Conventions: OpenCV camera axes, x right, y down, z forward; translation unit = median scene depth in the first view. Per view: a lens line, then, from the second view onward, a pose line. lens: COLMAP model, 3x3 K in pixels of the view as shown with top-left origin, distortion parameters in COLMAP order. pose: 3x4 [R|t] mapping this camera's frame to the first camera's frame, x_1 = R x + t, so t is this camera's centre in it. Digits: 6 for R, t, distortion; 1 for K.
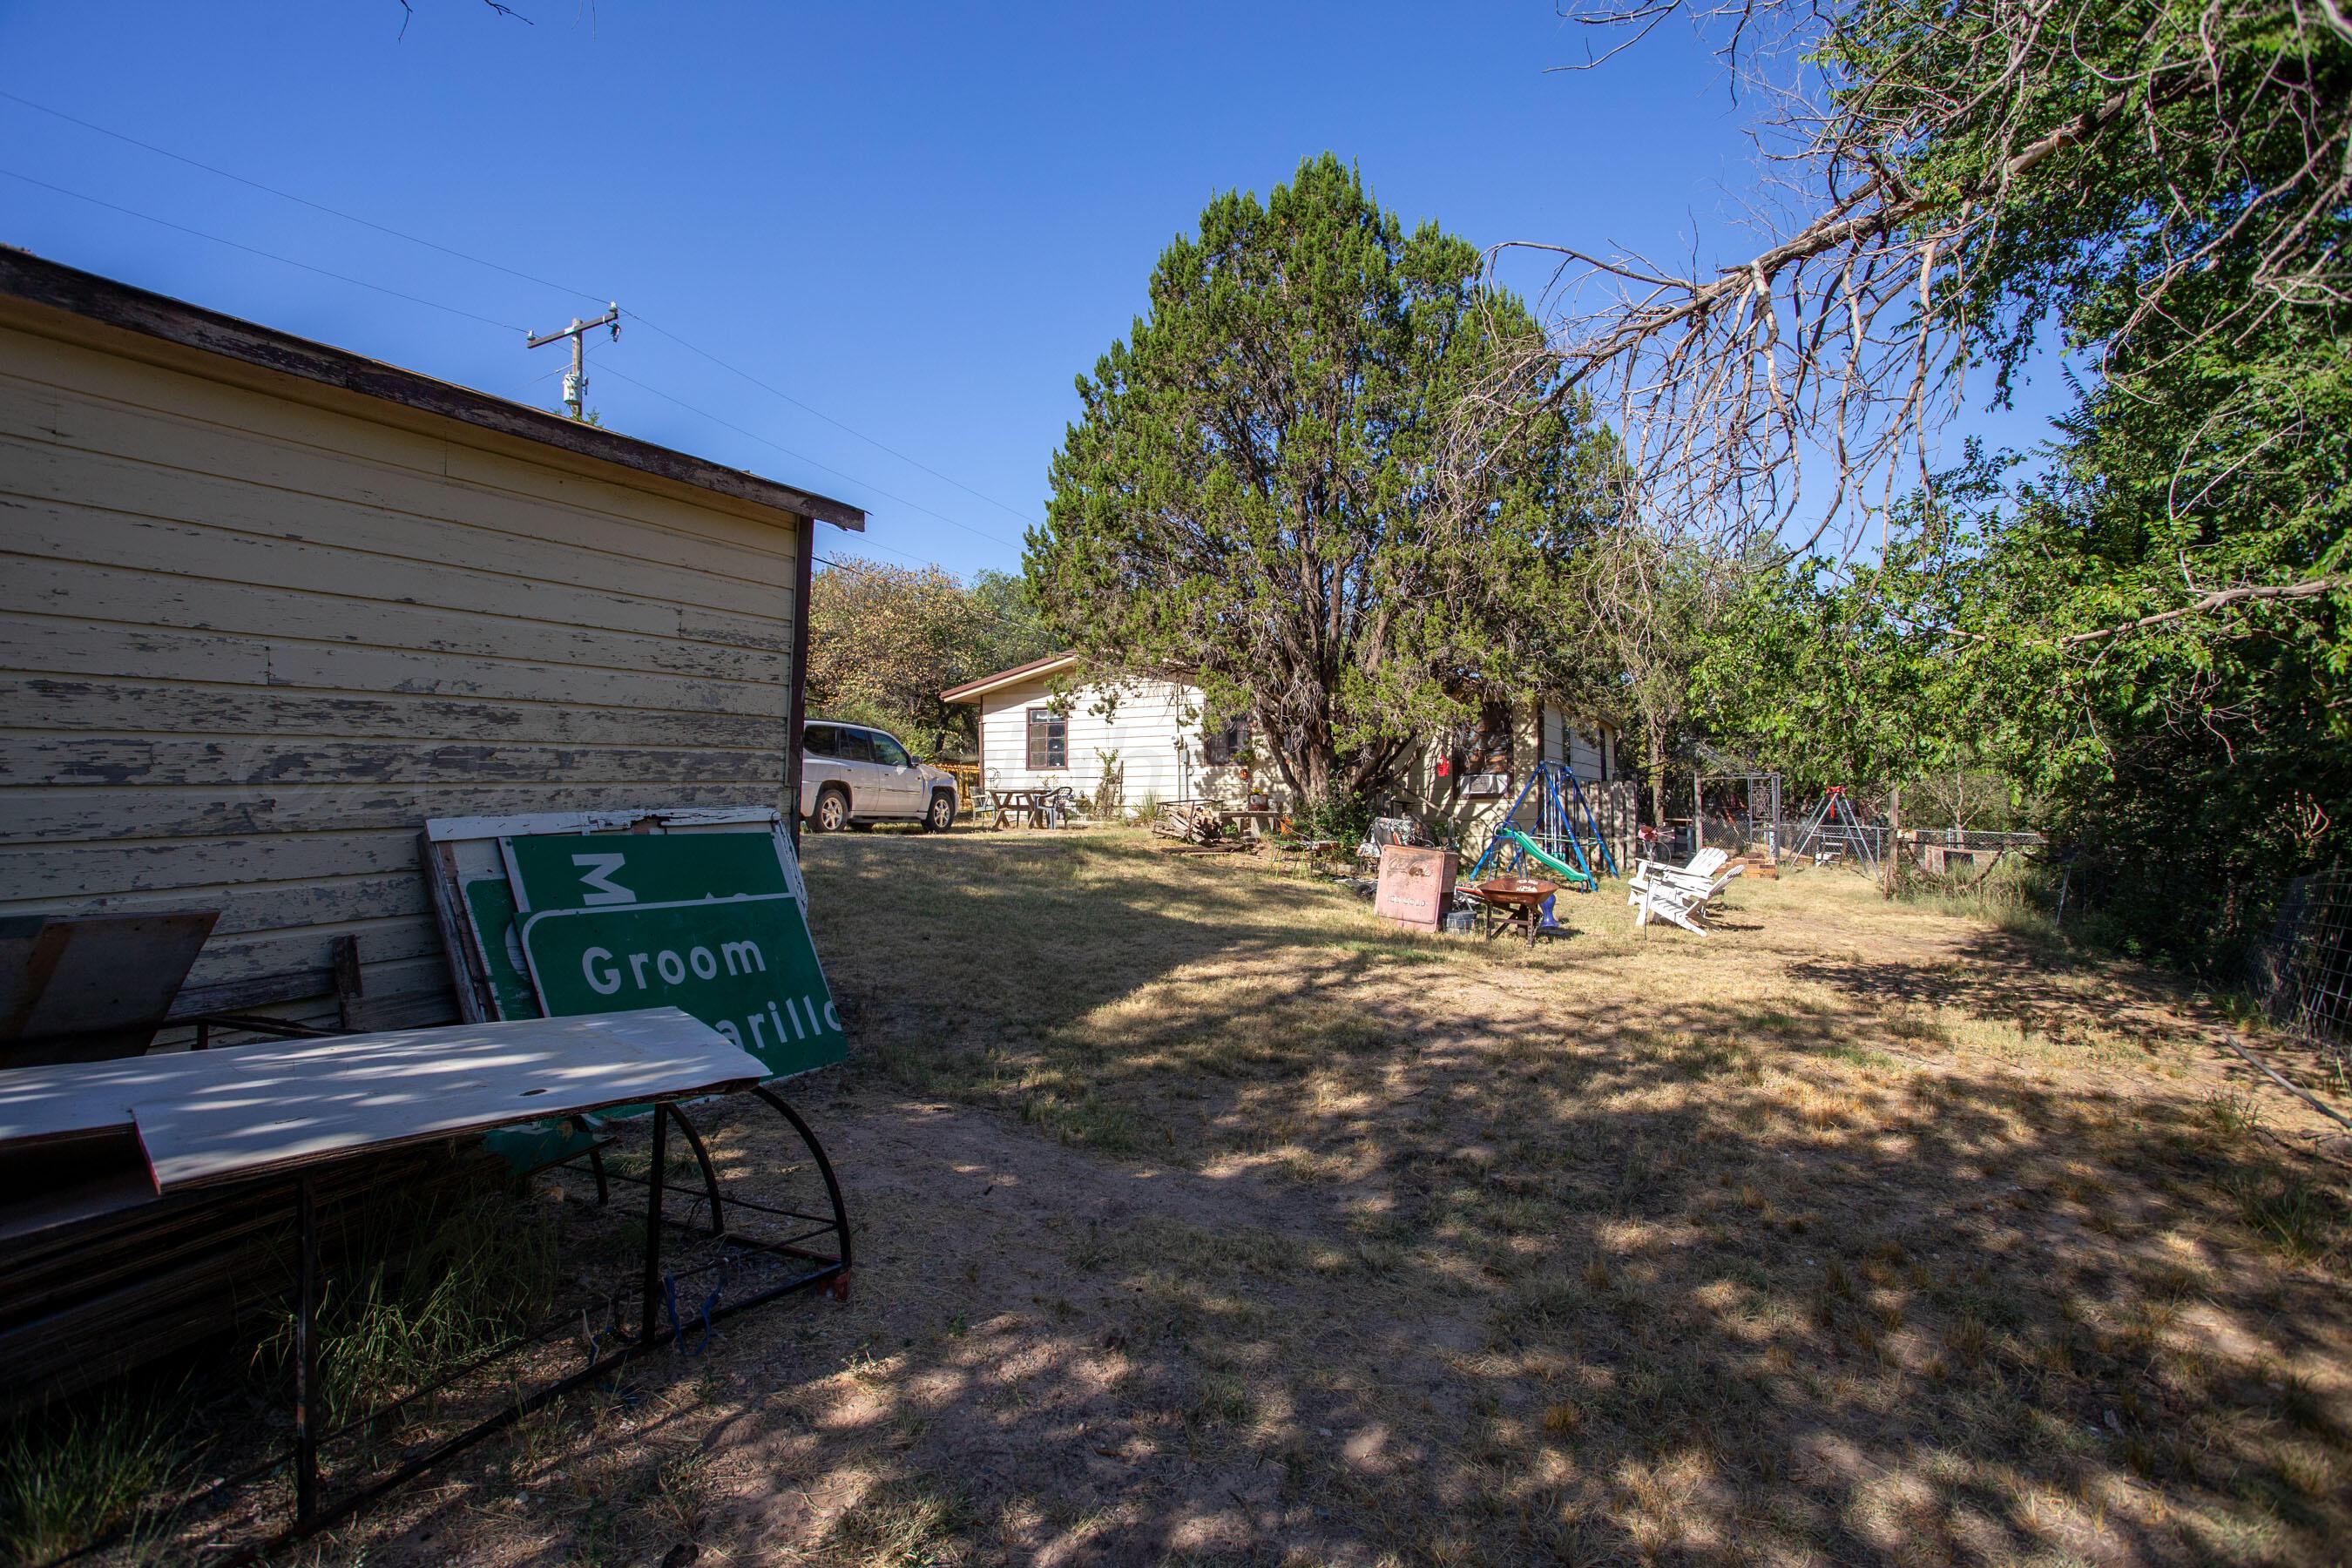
lens RADIAL K [[1188.3, 0, 1179.4], [0, 1188.3, 774.1], [0, 0, 1]] dist [-0.030986, 0.009081]
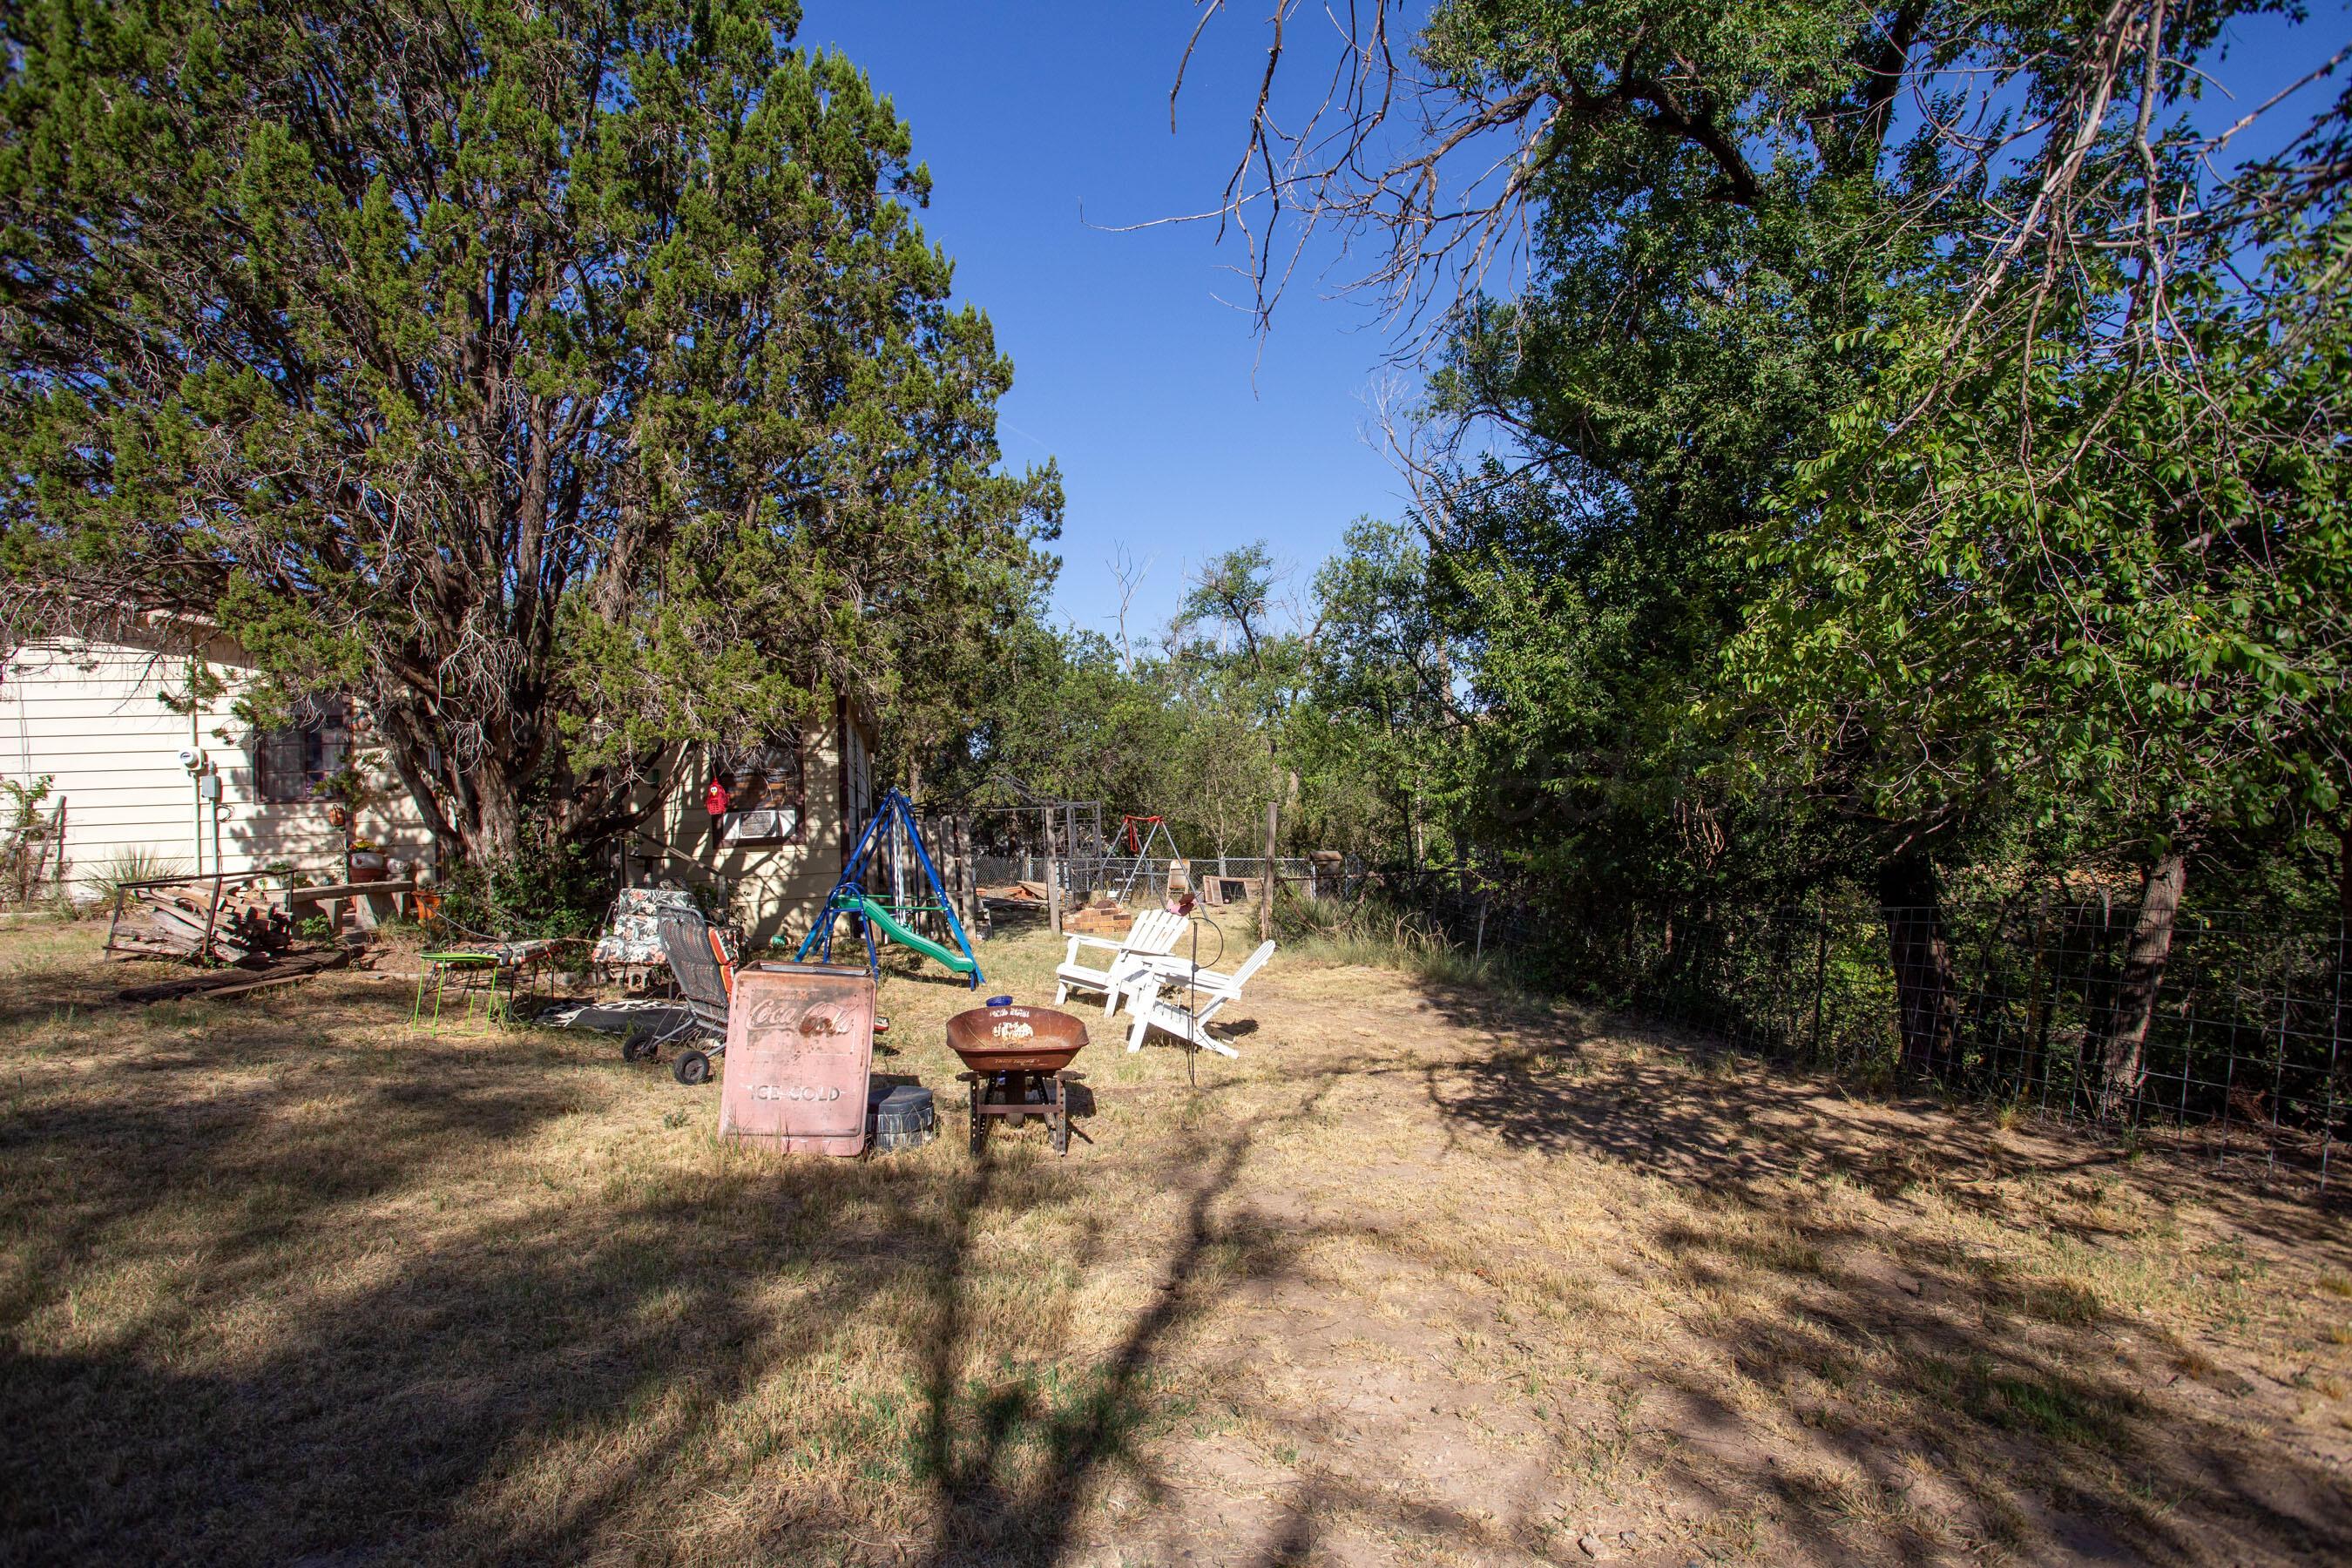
lens RADIAL K [[1188.3, 0, 1166.6], [0, 1188.3, 789.1], [0, 0, 1]] dist [-0.030986, 0.009081]
pose [[0.779131, -0.008425, 0.626805, 0.012331], [0.017706, 0.999806, -0.008570, -0.001107], [-0.626611, 0.017776, 0.779129, 0.332761]]
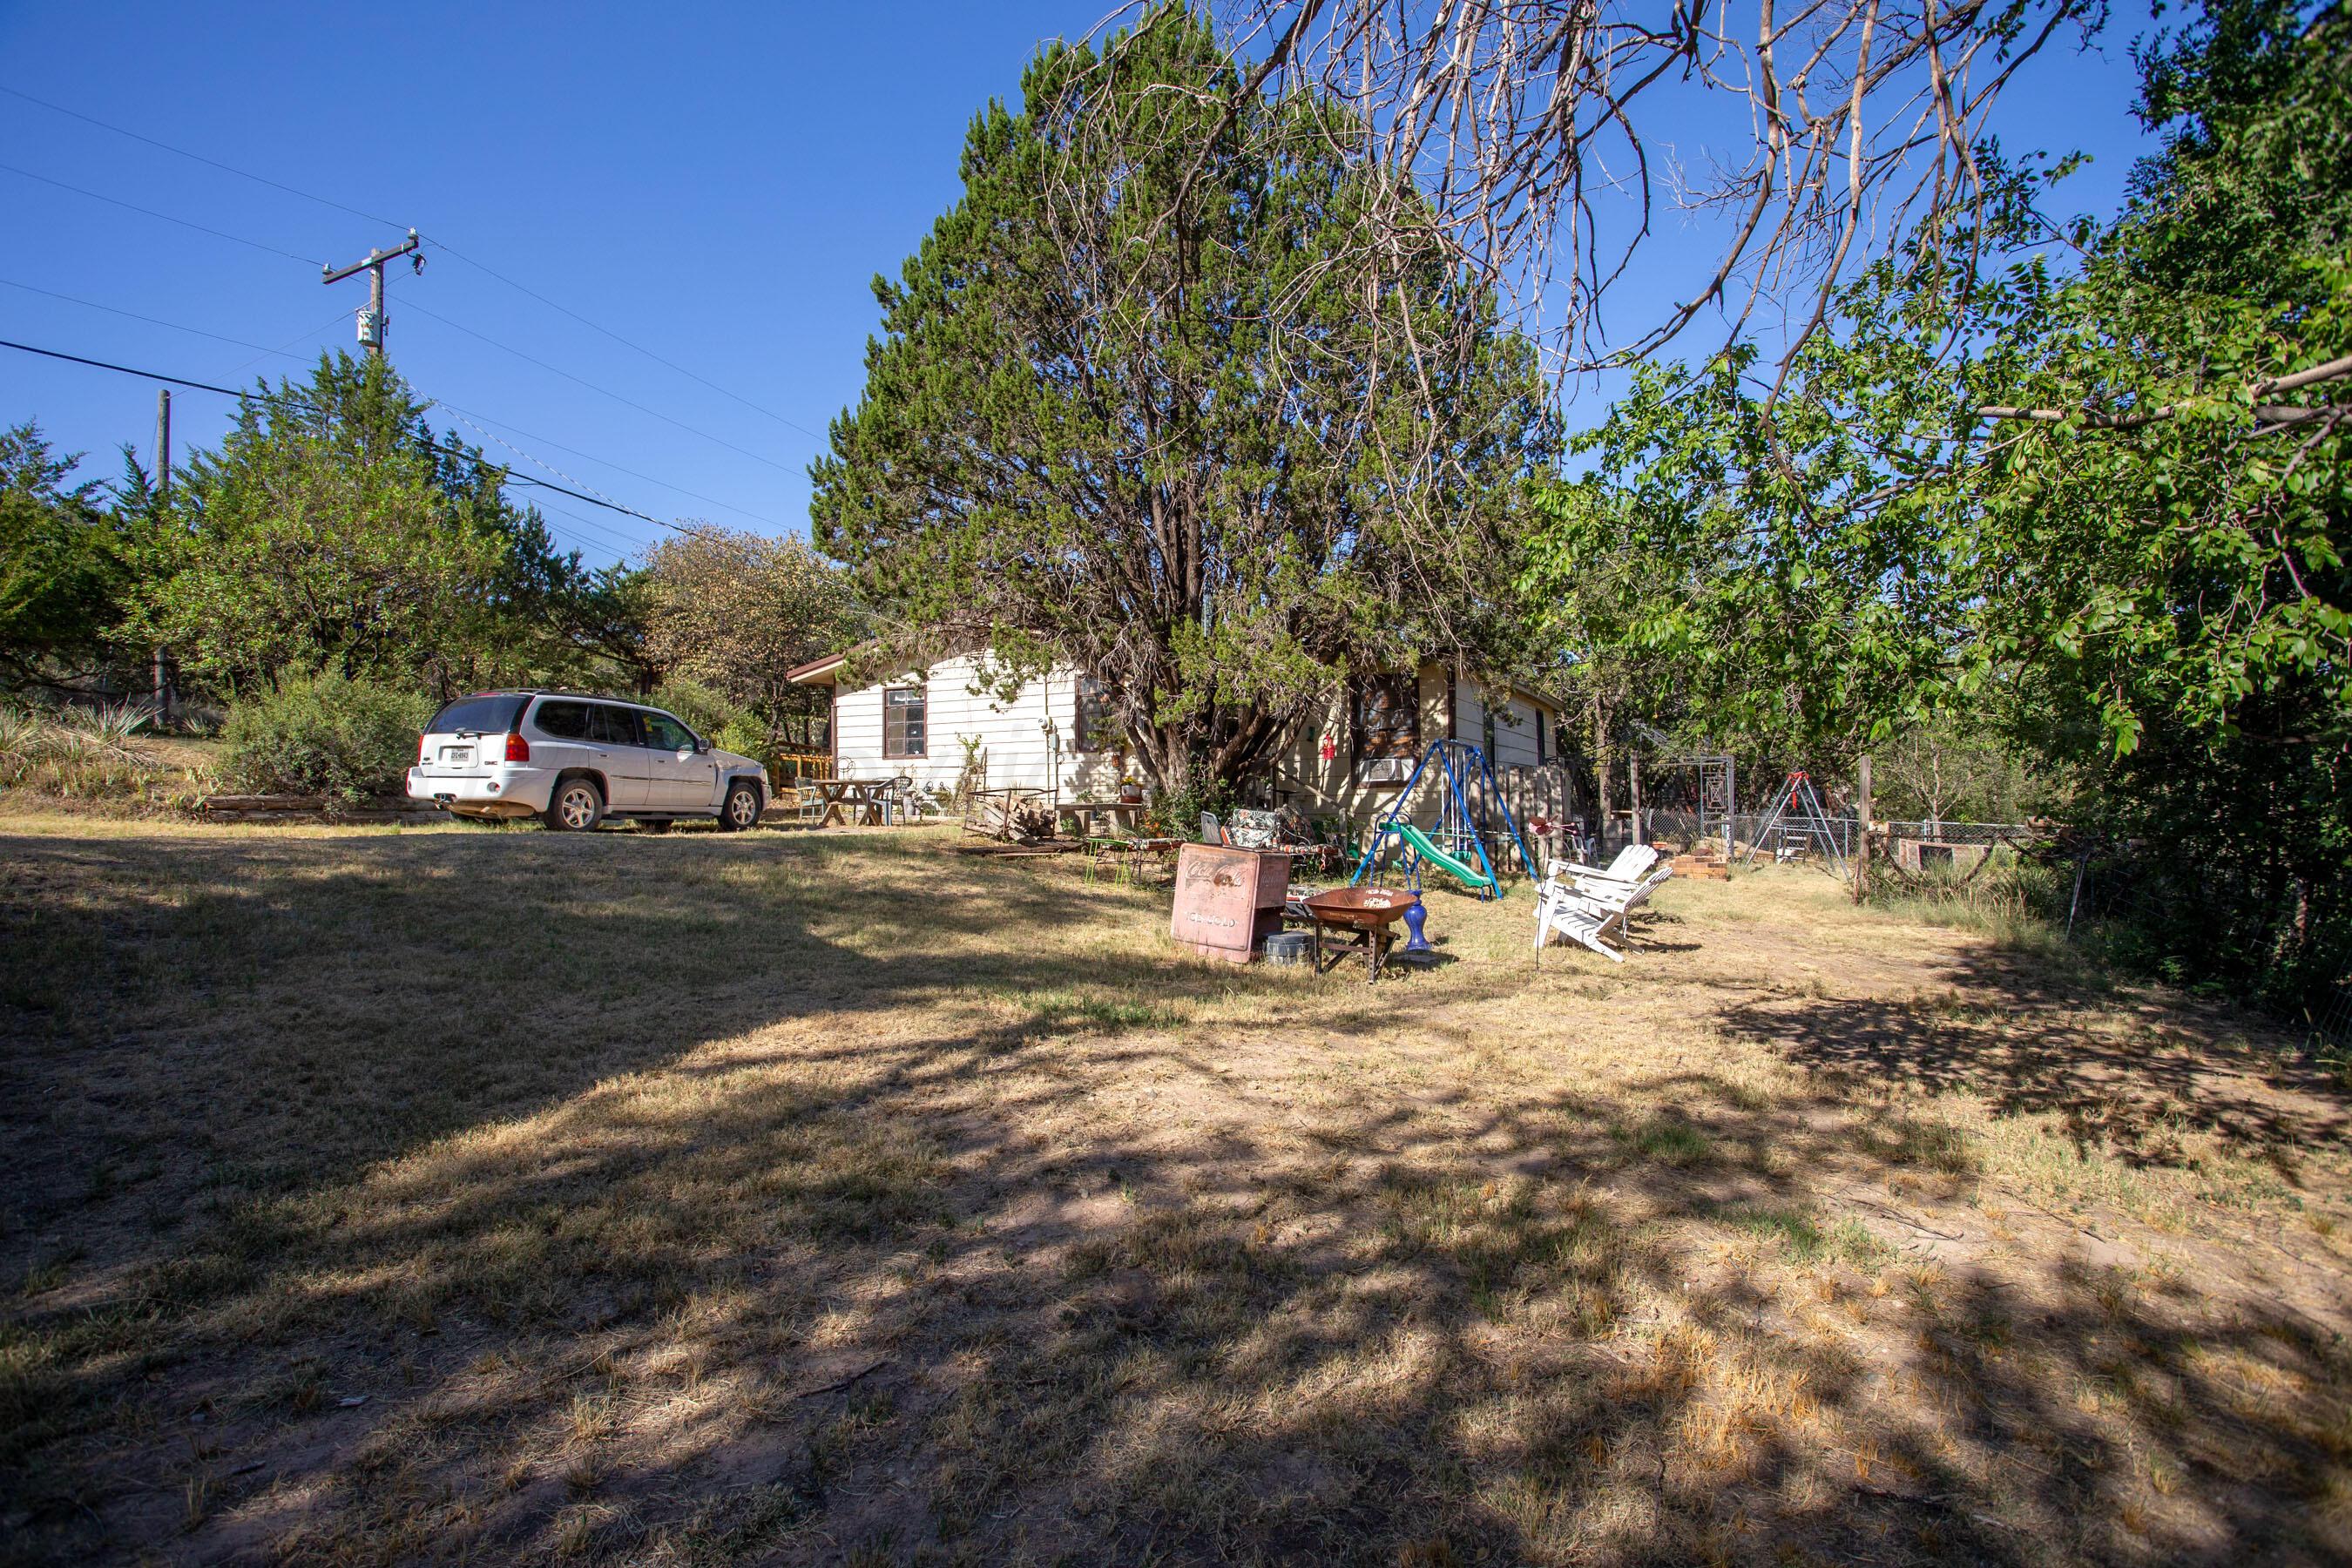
lens RADIAL K [[1188.3, 0, 1168.8], [0, 1188.3, 782.9], [0, 0, 1]] dist [-0.030986, 0.009081]
pose [[0.999897, -0.004816, 0.013529, 0.091885], [0.004683, 0.999941, 0.009849, 0.008719], [-0.013576, -0.009785, 0.999860, 0.154784]]
